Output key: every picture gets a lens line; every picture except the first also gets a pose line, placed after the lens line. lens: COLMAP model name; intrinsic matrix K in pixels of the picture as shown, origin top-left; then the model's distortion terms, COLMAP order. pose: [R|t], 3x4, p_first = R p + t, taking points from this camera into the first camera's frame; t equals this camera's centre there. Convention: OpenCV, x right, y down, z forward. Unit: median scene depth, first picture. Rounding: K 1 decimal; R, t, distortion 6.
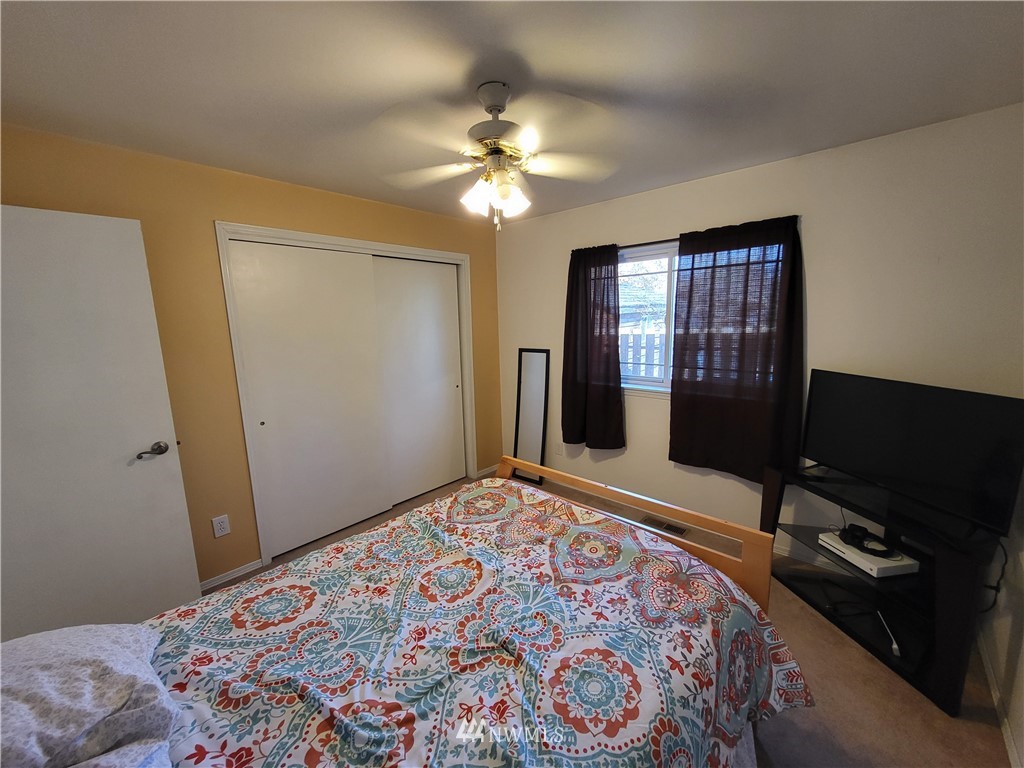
lens RADIAL K [[429.1, 0, 511.5], [0, 429.1, 382.0], [0, 0, 1]] dist [0.004084, -0.002824]
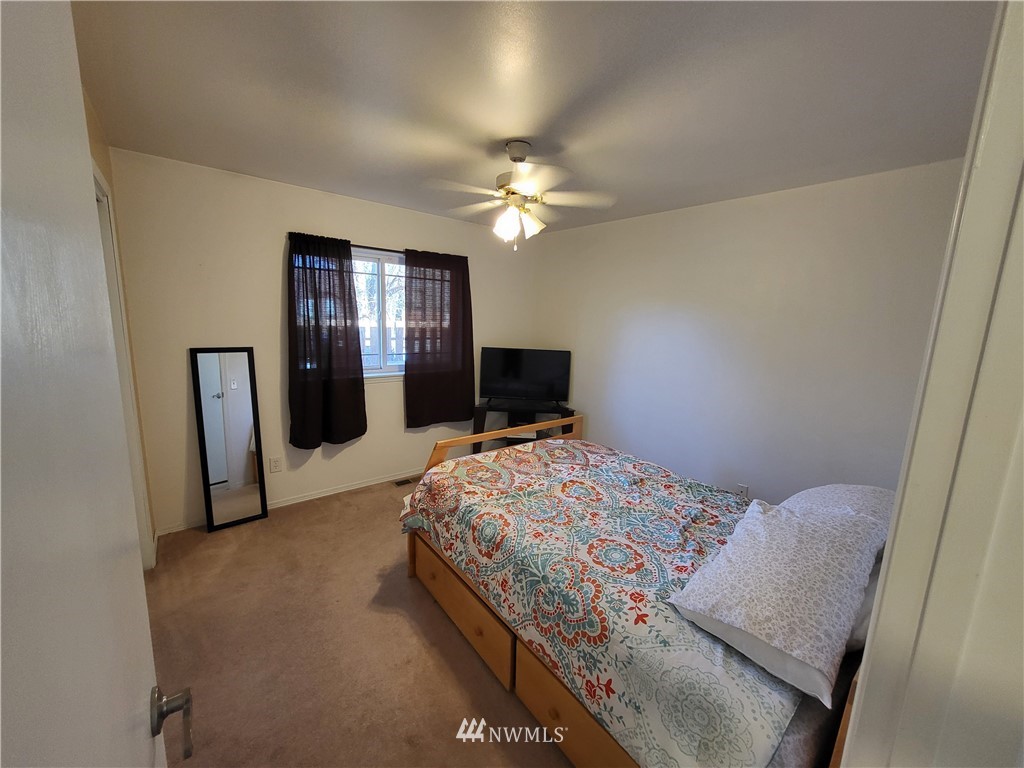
lens RADIAL K [[429.1, 0, 511.5], [0, 429.1, 382.0], [0, 0, 1]] dist [0.004084, -0.002824]
pose [[0.085144, -0.129411, 0.987929, -1.334464], [0.101933, 0.987458, 0.120565, -0.116705], [-0.991141, 0.090437, 0.097268, 0.871751]]
